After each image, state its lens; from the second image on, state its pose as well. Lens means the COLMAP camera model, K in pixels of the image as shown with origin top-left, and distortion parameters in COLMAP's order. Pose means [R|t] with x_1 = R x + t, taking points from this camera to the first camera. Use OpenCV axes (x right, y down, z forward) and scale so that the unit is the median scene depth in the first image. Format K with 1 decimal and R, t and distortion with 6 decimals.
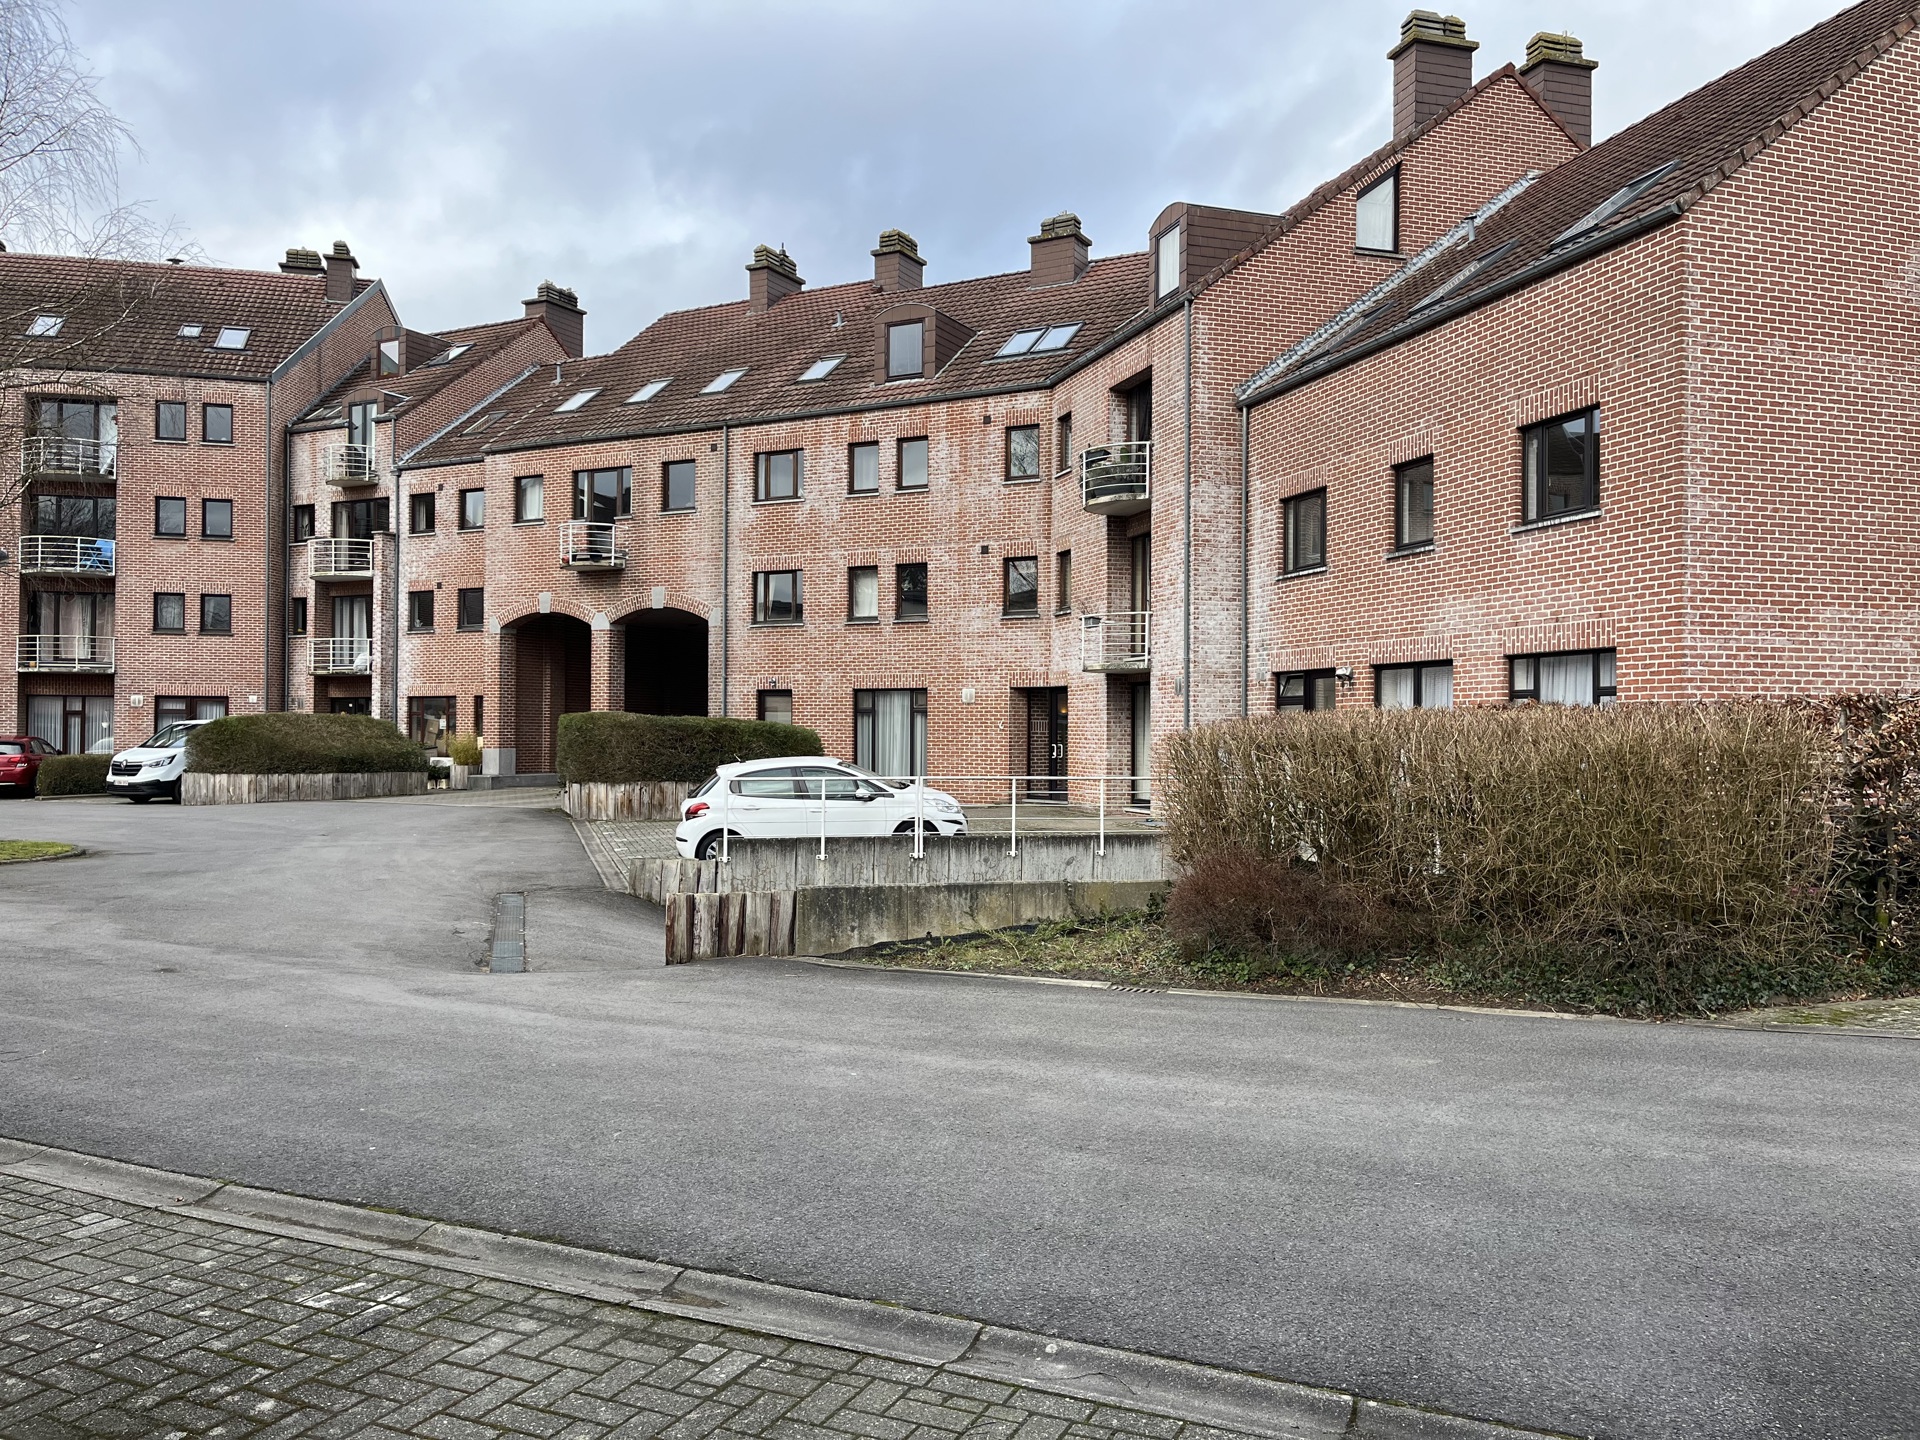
lens RADIAL K [[1457.2, 0, 962.3], [0, 1457.2, 723.5], [0, 0, 1]] dist [0.006230, 0.002504]
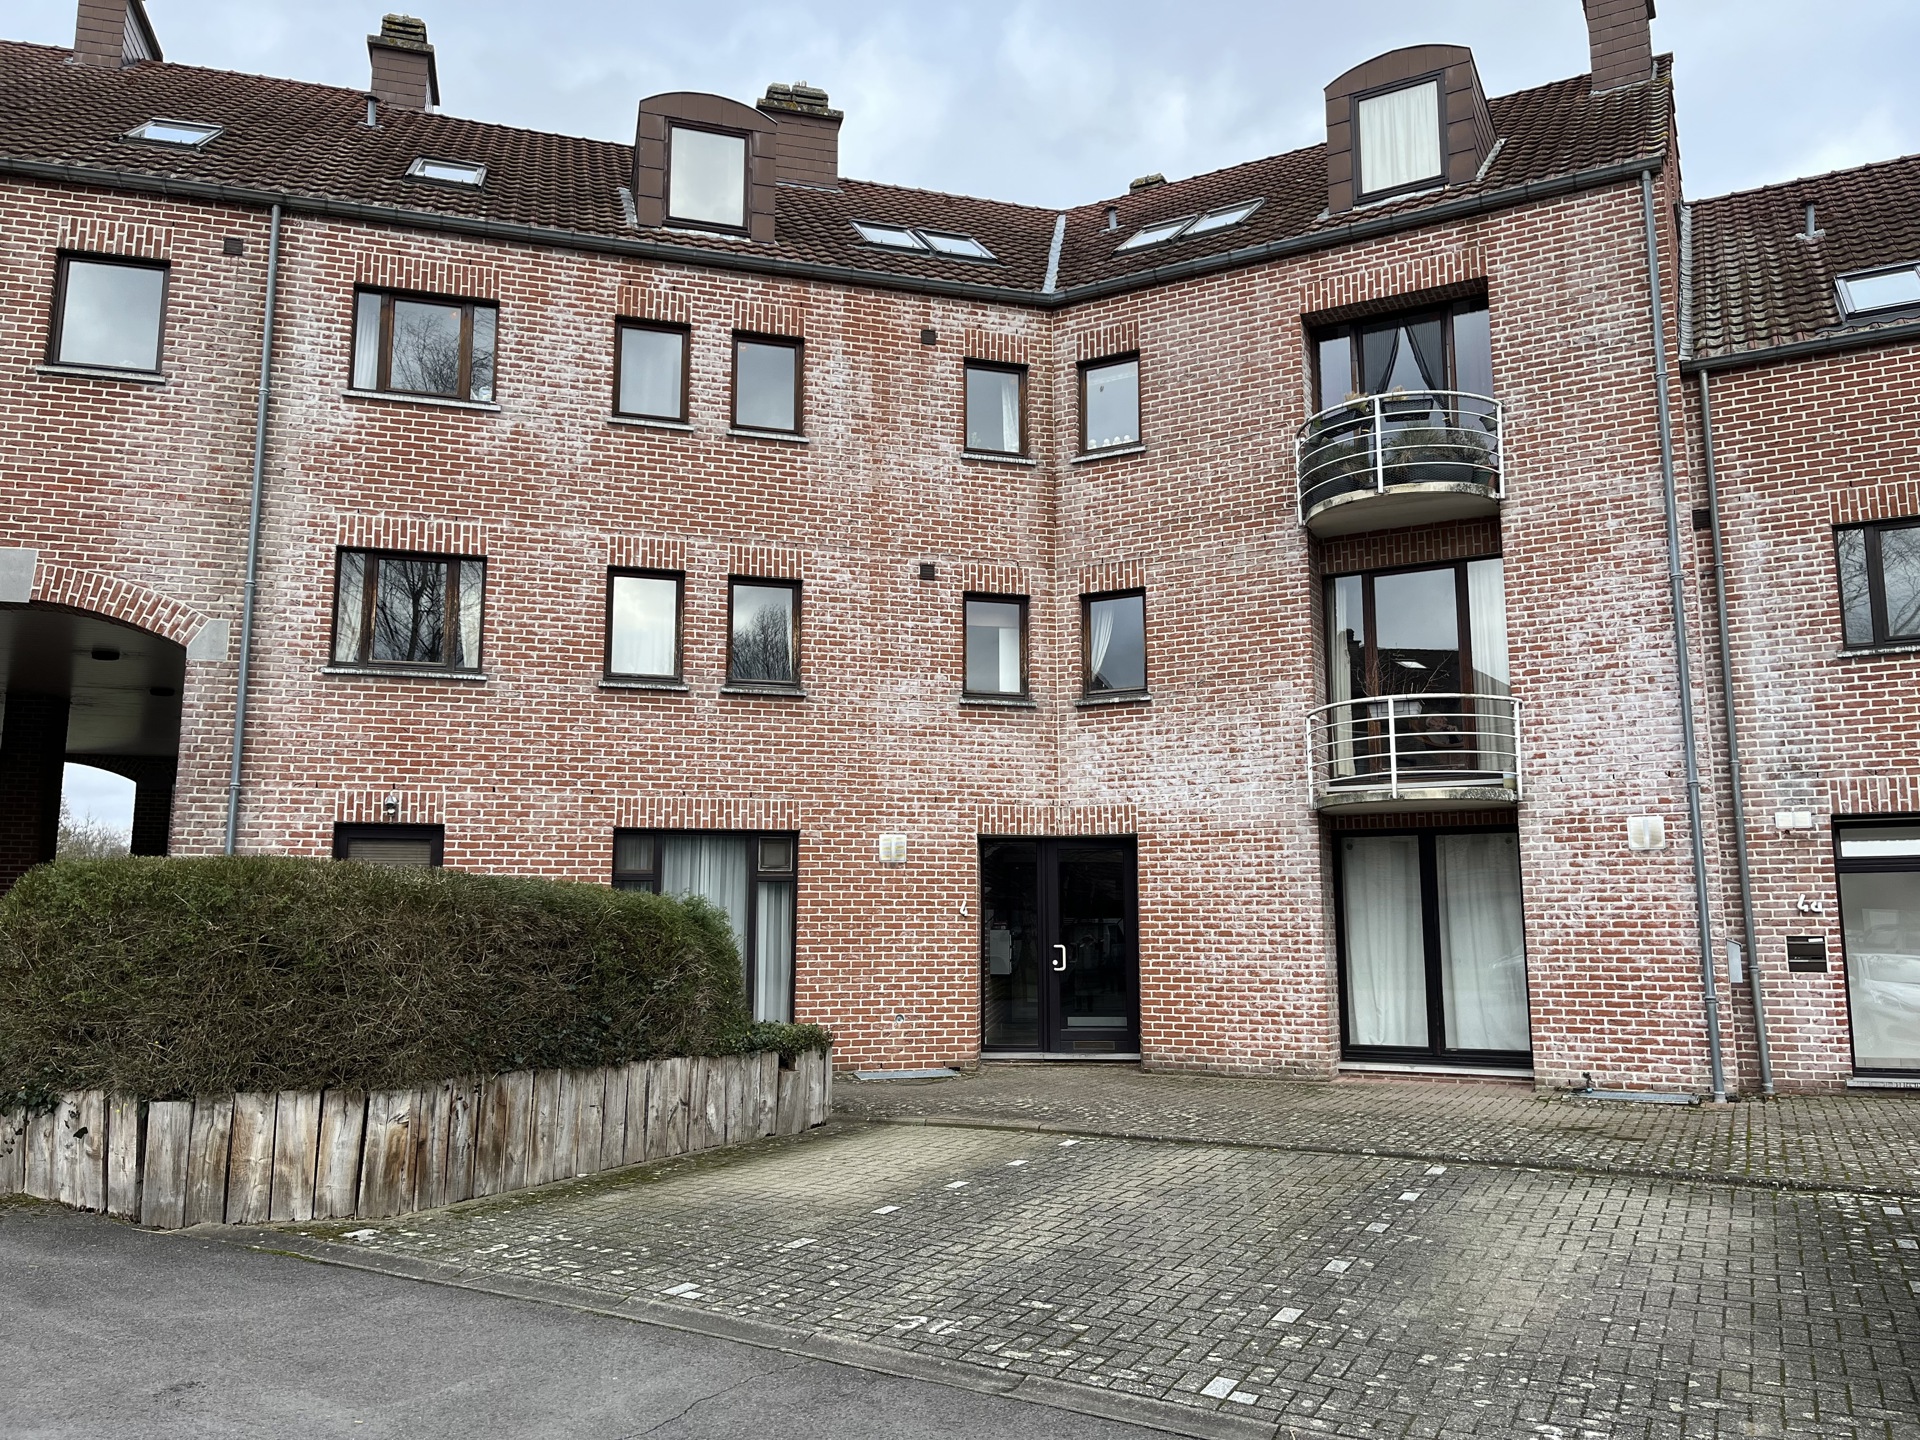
lens RADIAL K [[1457.2, 0, 960.1], [0, 1457.2, 715.1], [0, 0, 1]] dist [0.006230, 0.002504]
pose [[0.700570, 0.095639, 0.707146, -0.341760], [0.001689, 0.990753, -0.135669, 0.003784], [-0.713582, 0.096240, 0.693930, 0.627178]]
